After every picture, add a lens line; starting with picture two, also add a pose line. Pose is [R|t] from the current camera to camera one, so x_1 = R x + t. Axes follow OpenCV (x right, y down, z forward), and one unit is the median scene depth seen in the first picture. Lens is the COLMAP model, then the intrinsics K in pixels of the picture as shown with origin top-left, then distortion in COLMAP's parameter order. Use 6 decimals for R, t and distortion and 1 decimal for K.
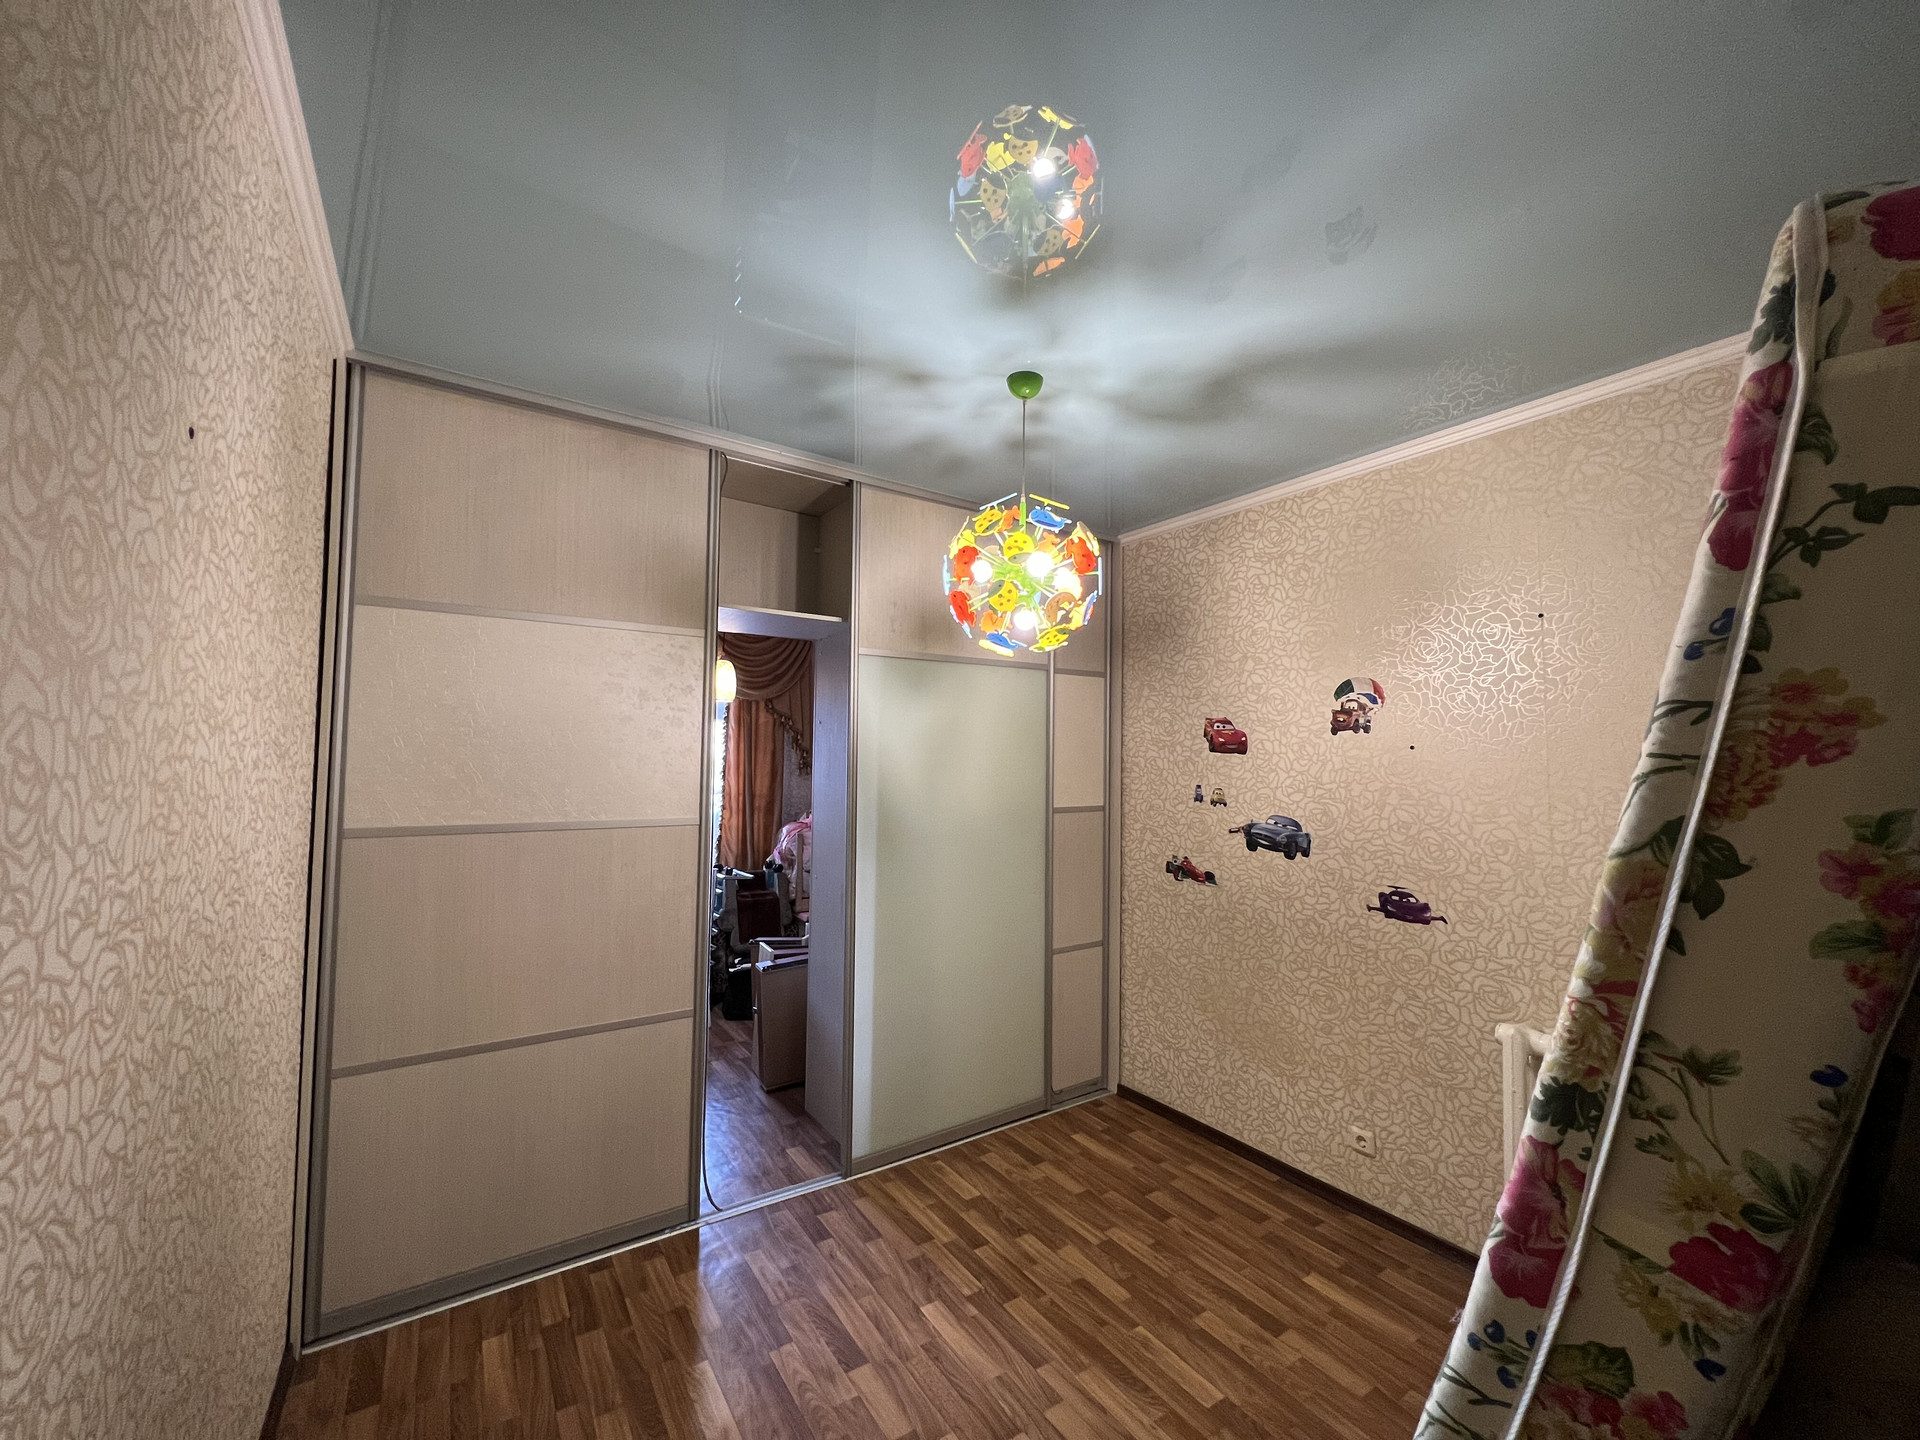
lens RADIAL K [[764.1, 0, 960.0], [0, 764.1, 720.0], [0, 0, 1]] dist [-0.000784, -0.000446]
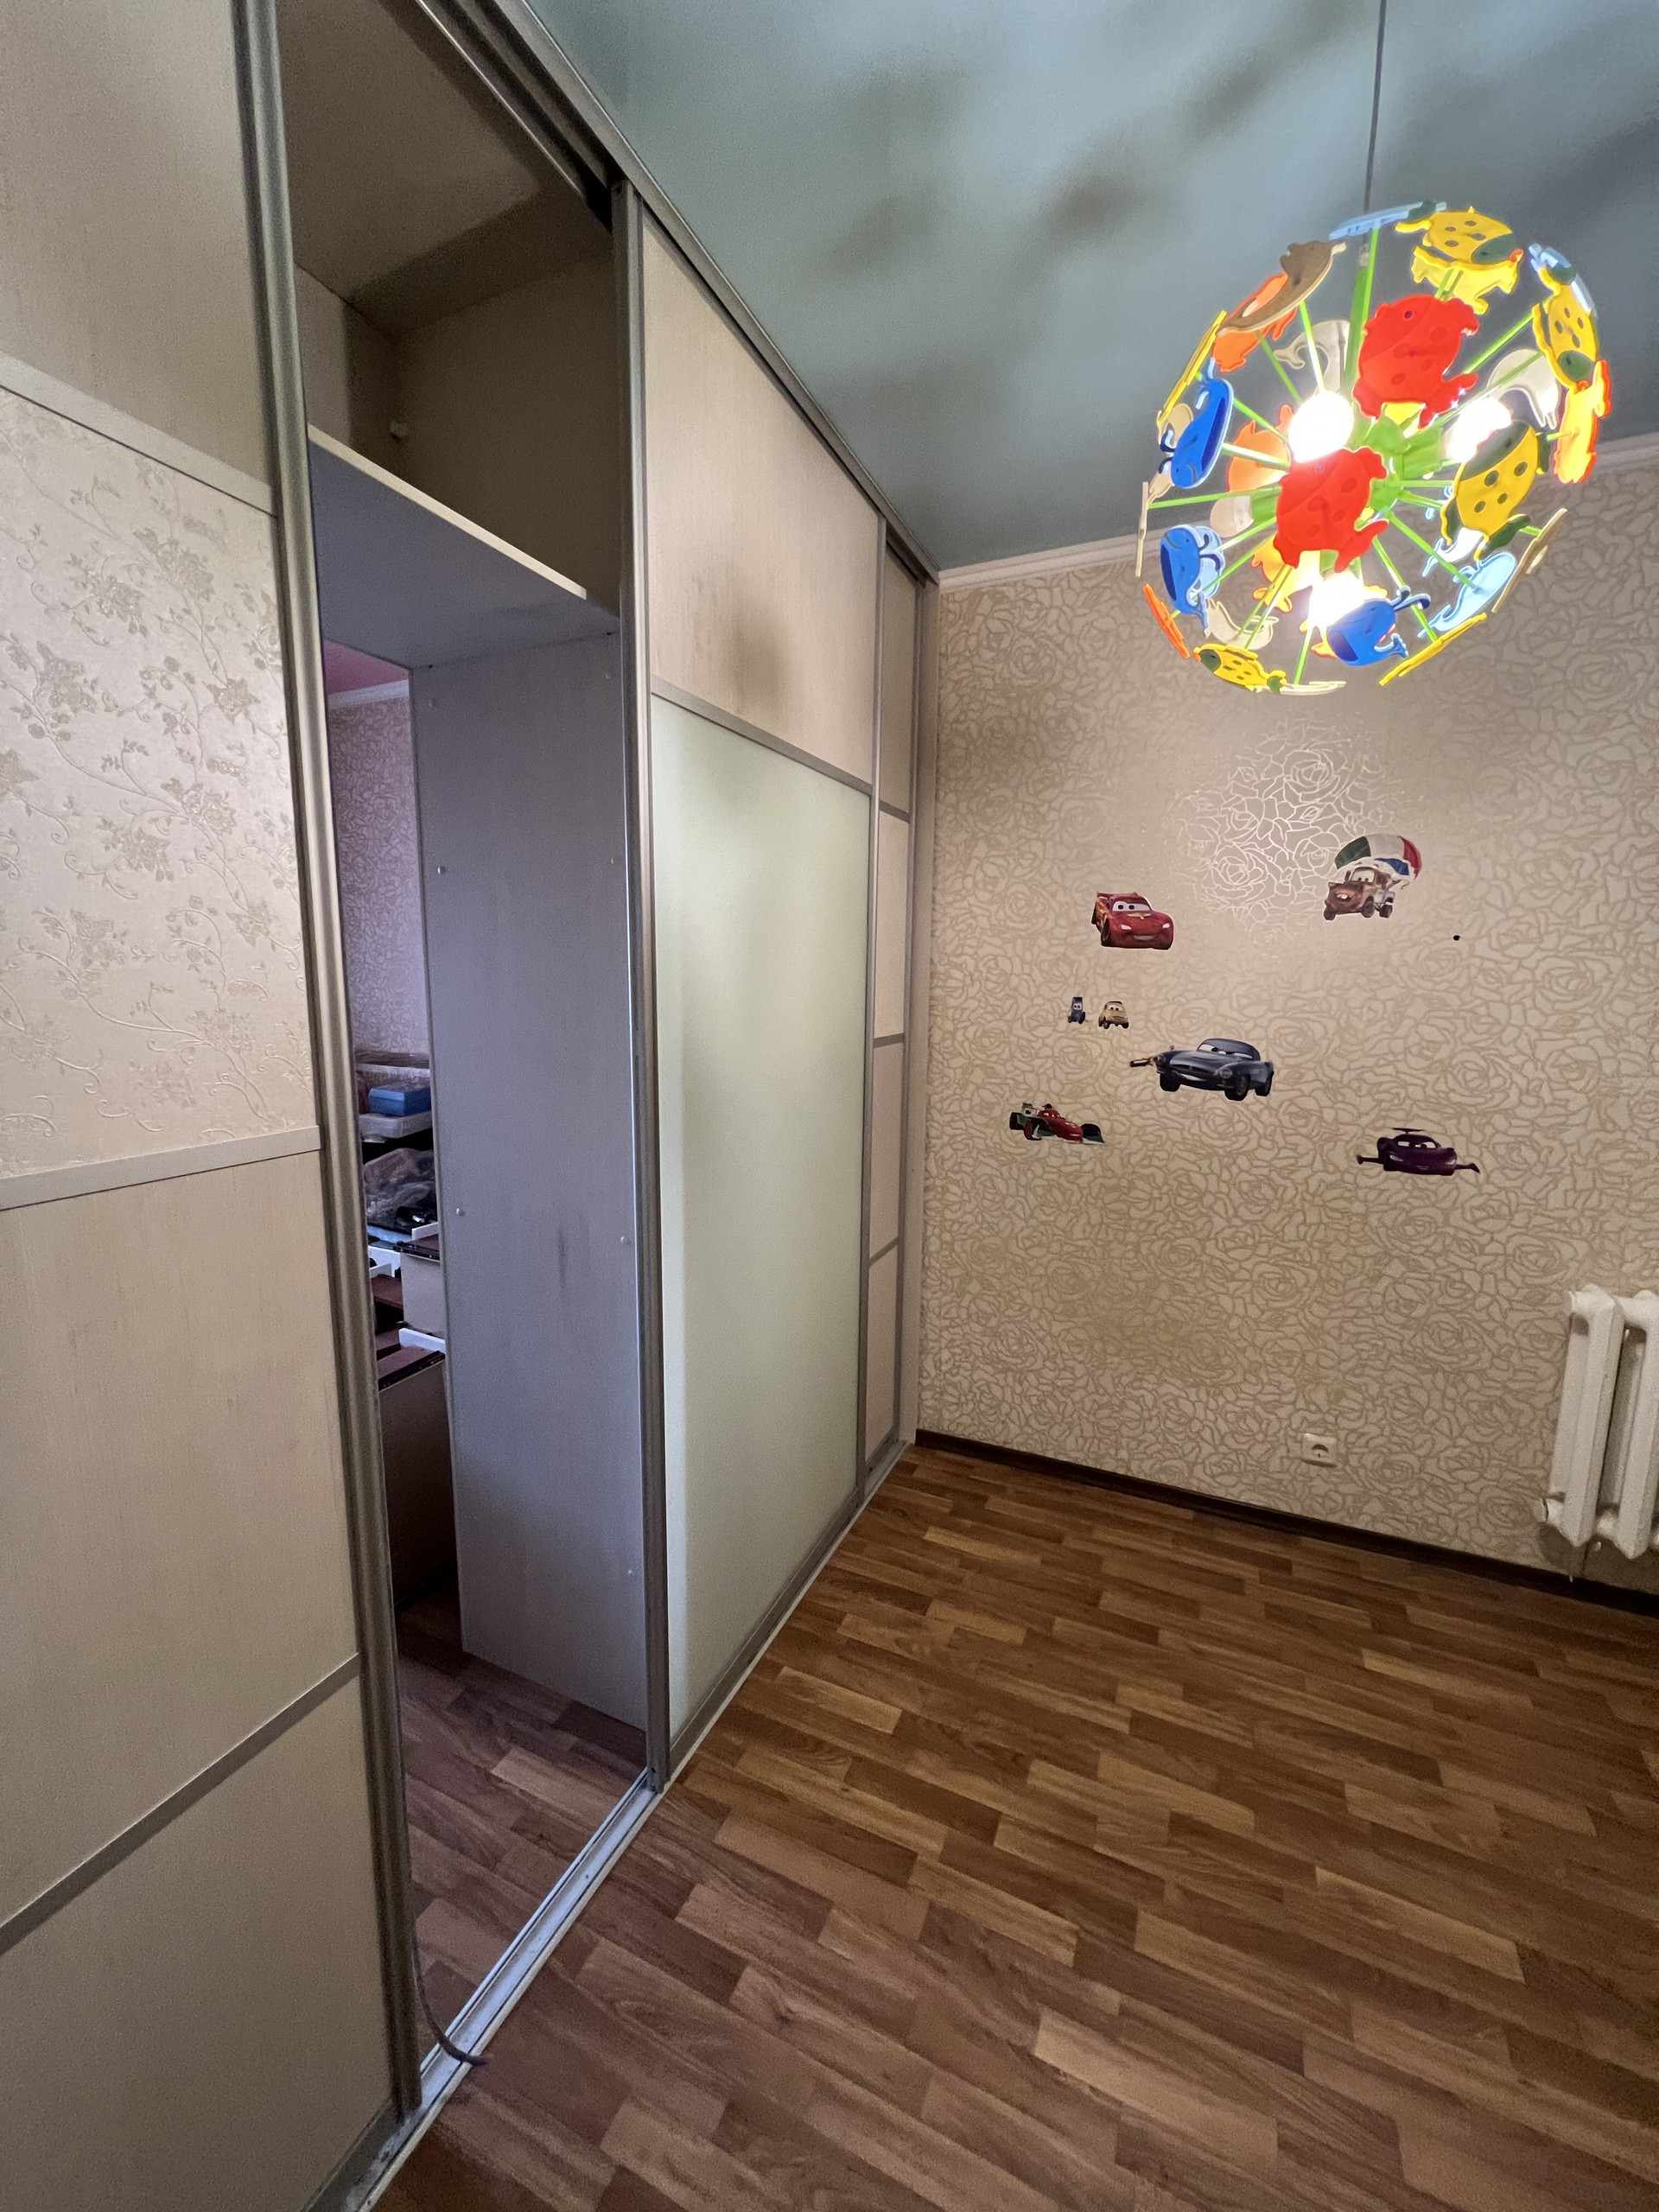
lens RADIAL K [[880.3, 0, 824.3], [0, 880.3, 1101.4], [0, 0, 1]] dist [-0.000784, -0.000446]
pose [[0.857612, -0.080000, 0.508036, -0.323695], [-0.022273, 0.981123, 0.192095, 0.038619], [-0.513814, -0.176059, 0.839642, 0.545530]]
